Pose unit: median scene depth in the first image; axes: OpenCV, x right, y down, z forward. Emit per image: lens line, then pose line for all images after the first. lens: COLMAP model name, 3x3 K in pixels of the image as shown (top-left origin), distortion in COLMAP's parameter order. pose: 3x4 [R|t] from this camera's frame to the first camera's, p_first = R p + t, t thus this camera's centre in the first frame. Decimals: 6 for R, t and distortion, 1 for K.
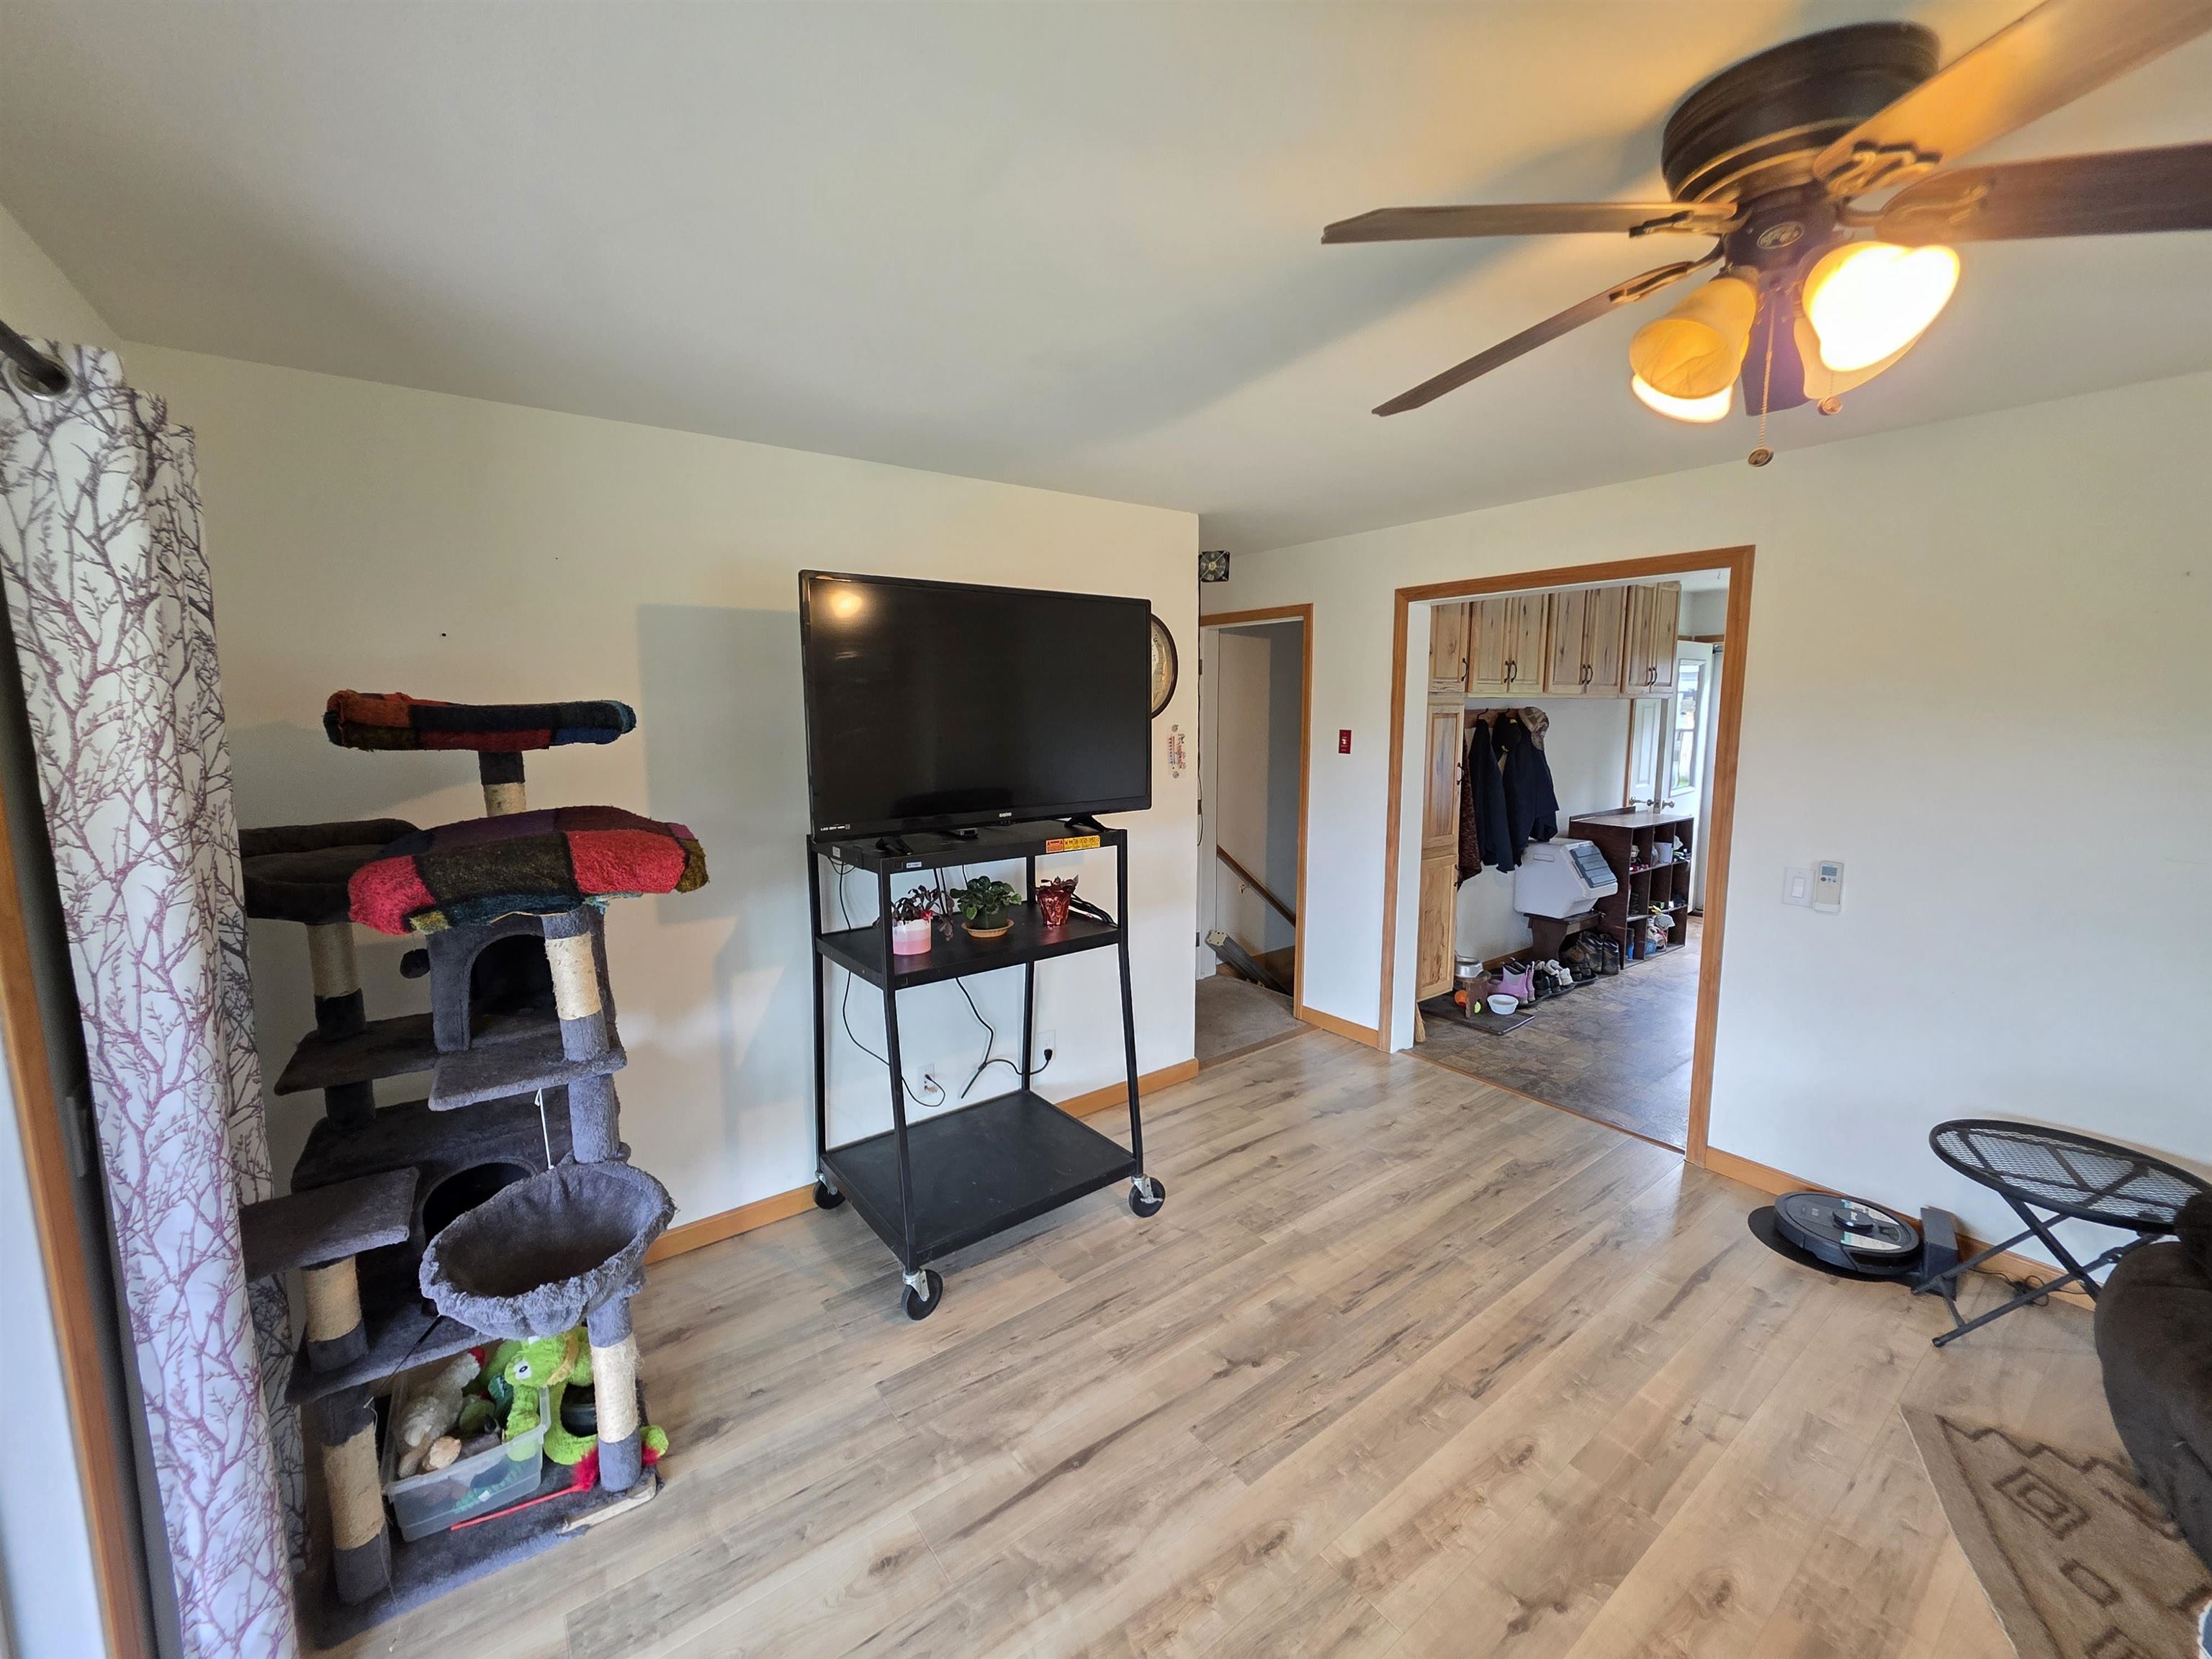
lens RADIAL K [[883.6, 0, 1108.3], [0, 883.6, 821.1], [0, 0, 1]] dist [0.003305, -0.000673]
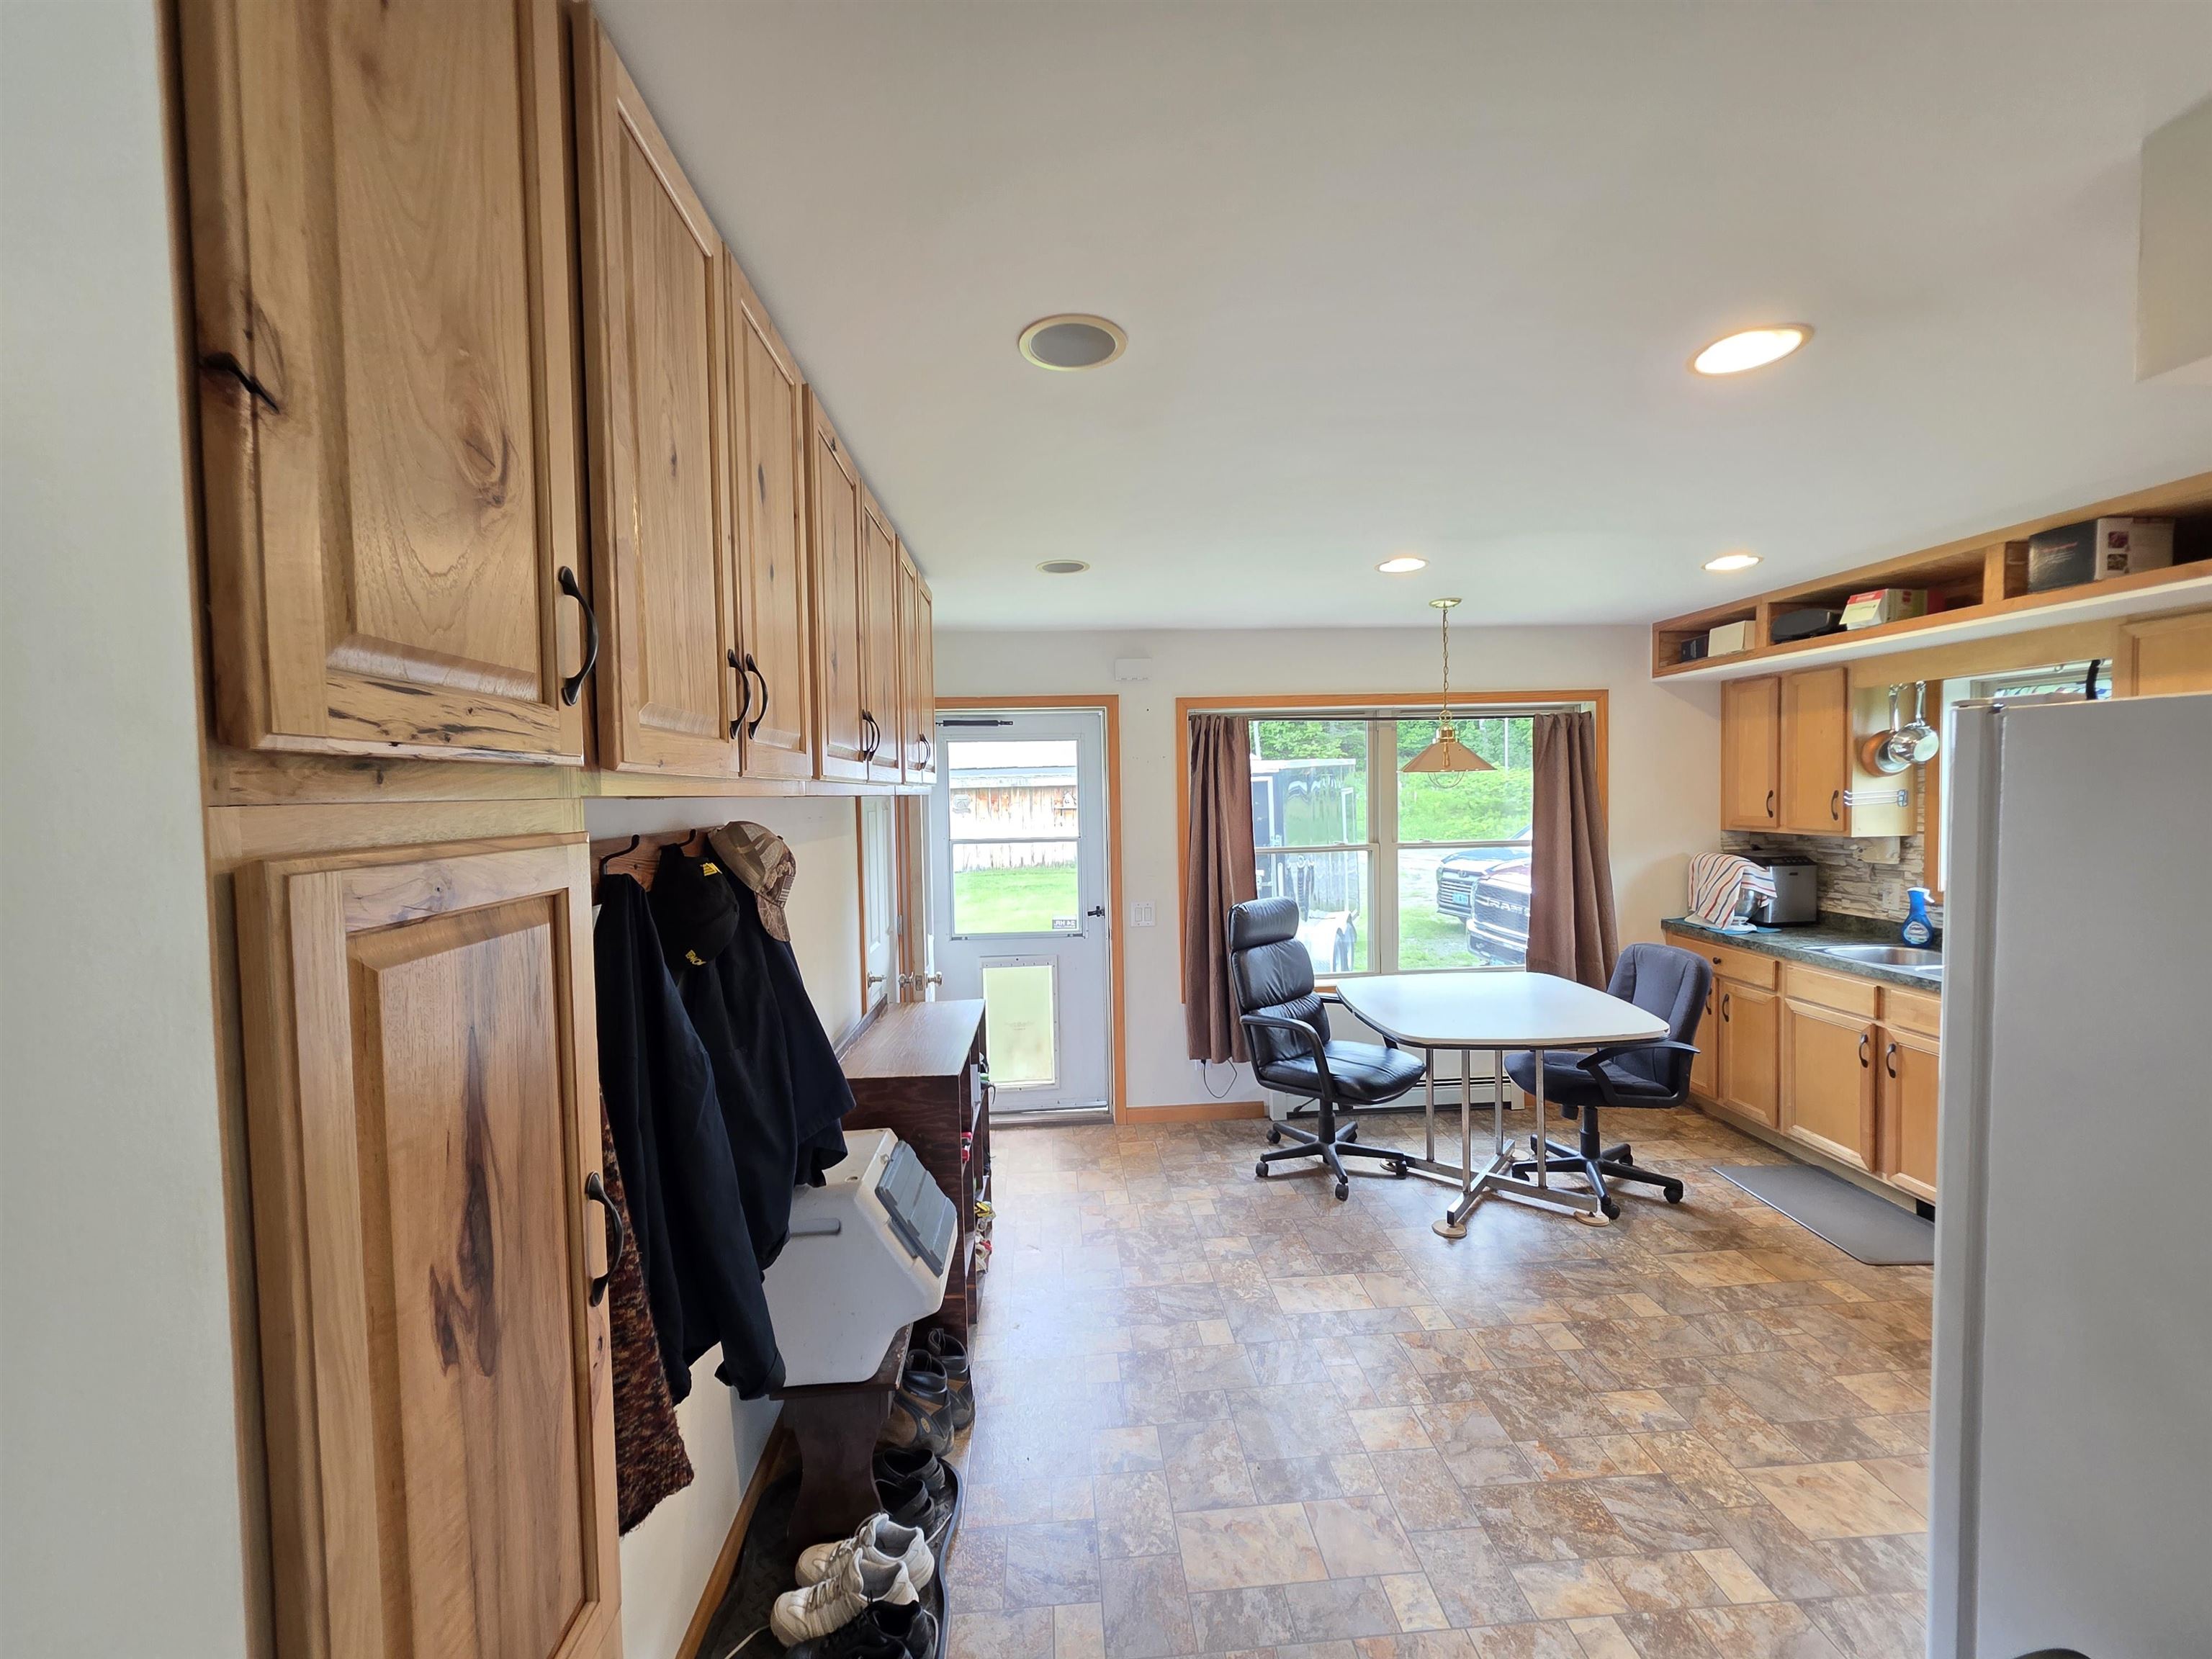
lens RADIAL K [[883.6, 0, 1105.3], [0, 883.6, 821.5], [0, 0, 1]] dist [0.003305, -0.000673]
pose [[0.544578, -0.039383, 0.837785, 0.266345], [0.130492, 0.990711, -0.038251, -0.098453], [-0.828497, 0.130155, 0.544658, 0.698843]]
